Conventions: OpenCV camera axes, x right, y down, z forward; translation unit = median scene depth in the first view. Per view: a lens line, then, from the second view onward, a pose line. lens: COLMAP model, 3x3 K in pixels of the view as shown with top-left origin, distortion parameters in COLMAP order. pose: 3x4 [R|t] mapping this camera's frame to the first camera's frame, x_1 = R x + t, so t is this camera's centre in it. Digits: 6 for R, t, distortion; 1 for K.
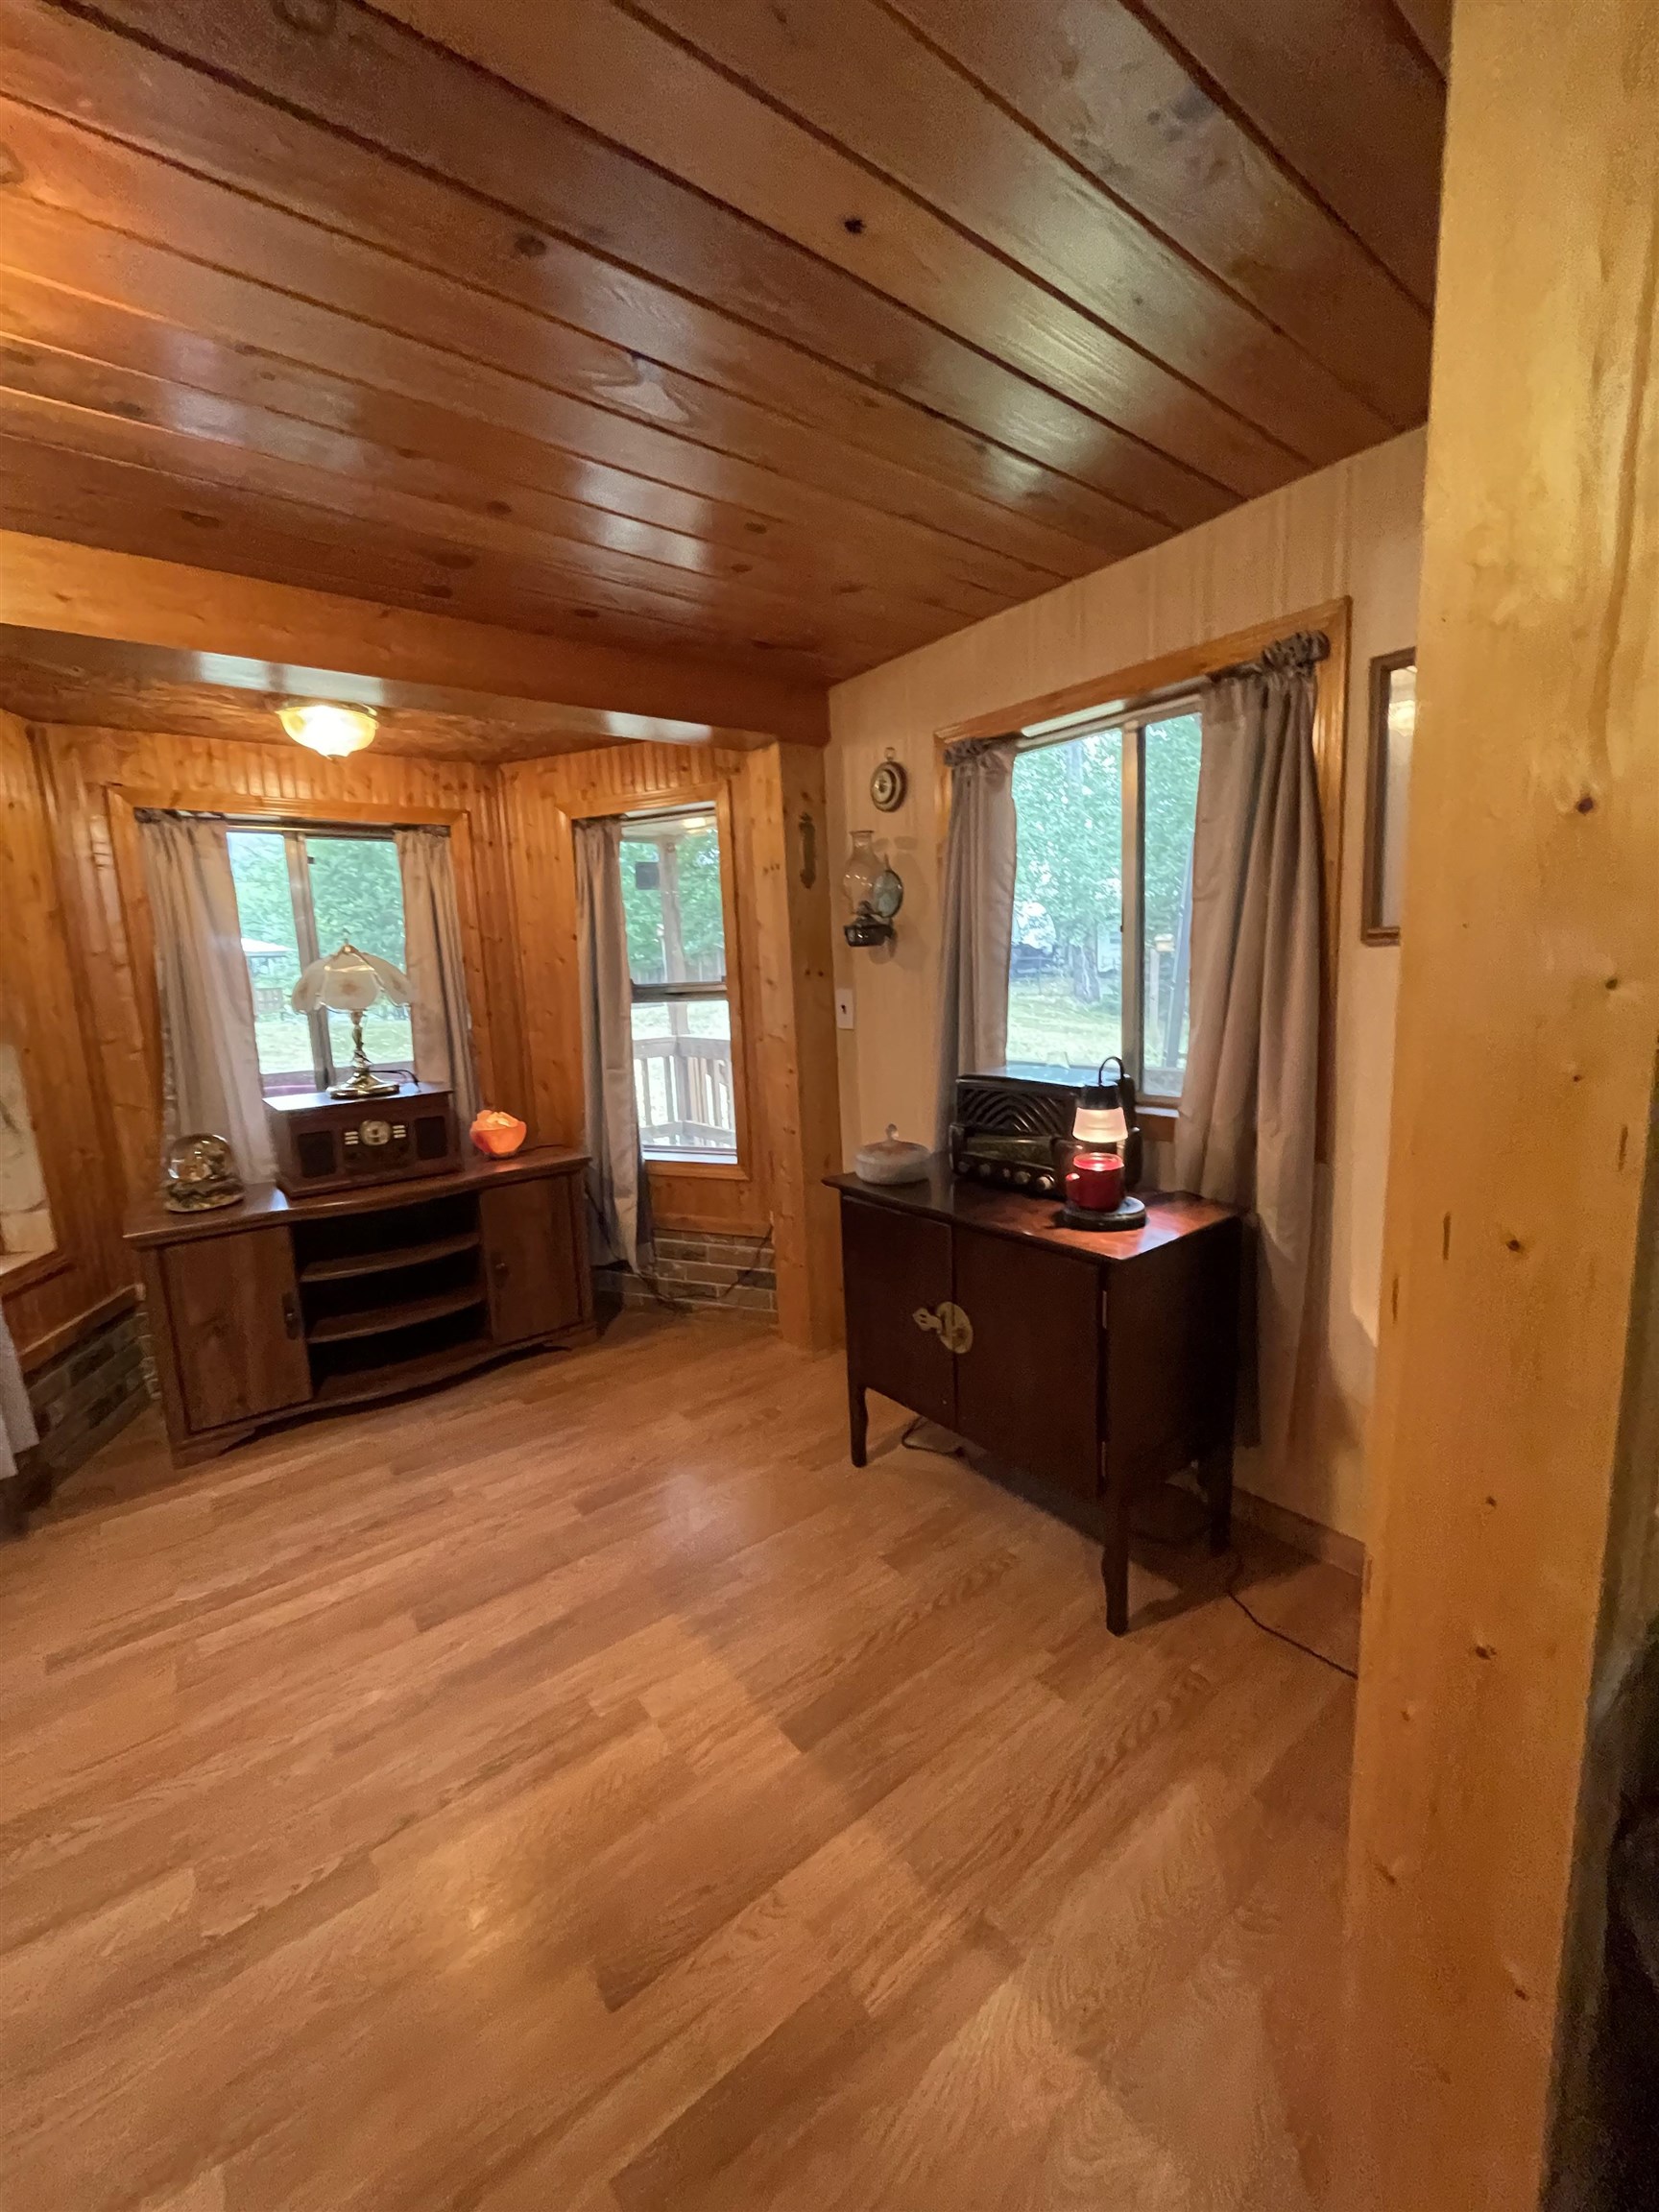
lens RADIAL K [[903.7, 0, 822.9], [0, 903.7, 1102.6], [0, 0, 1]] dist [-0.004763, -0.000285]
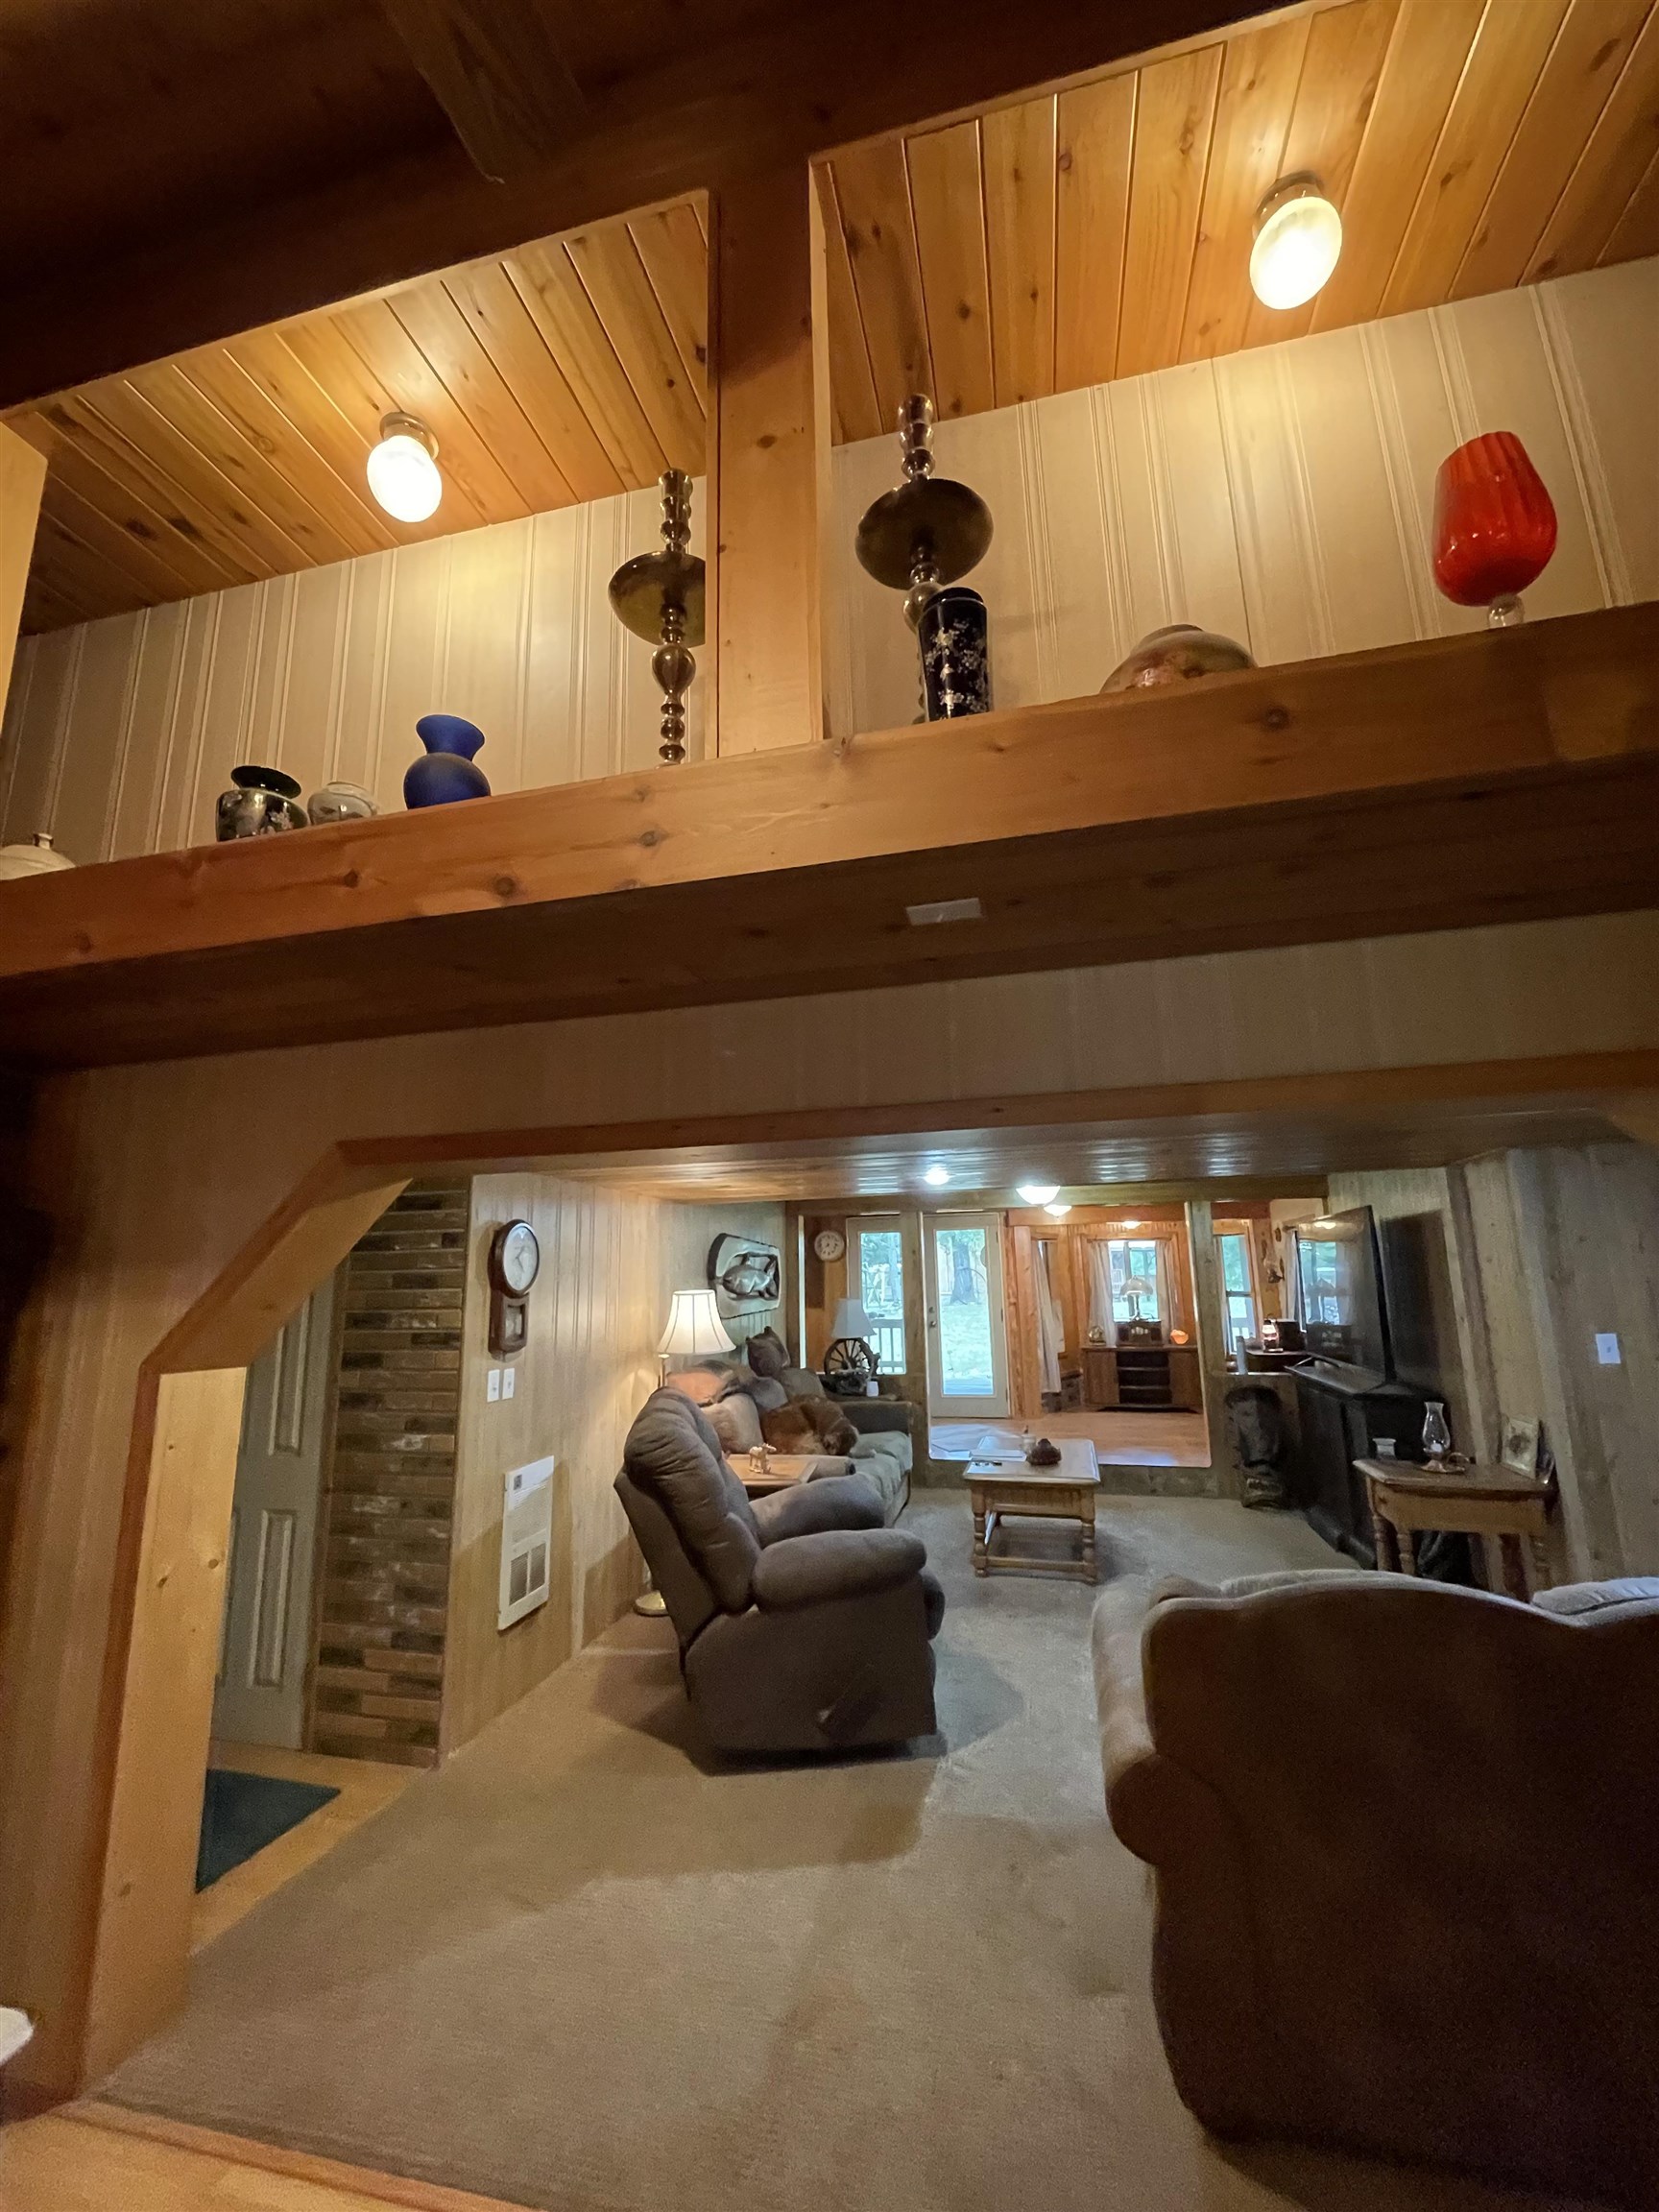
lens RADIAL K [[903.7, 0, 822.9], [0, 903.7, 1102.6], [0, 0, 1]] dist [-0.004763, -0.000285]
pose [[0.614876, -0.122303, -0.779082, 1.726527], [-0.125402, 0.960168, -0.249702, 0.230772], [0.778590, 0.251234, 0.575048, -2.390710]]
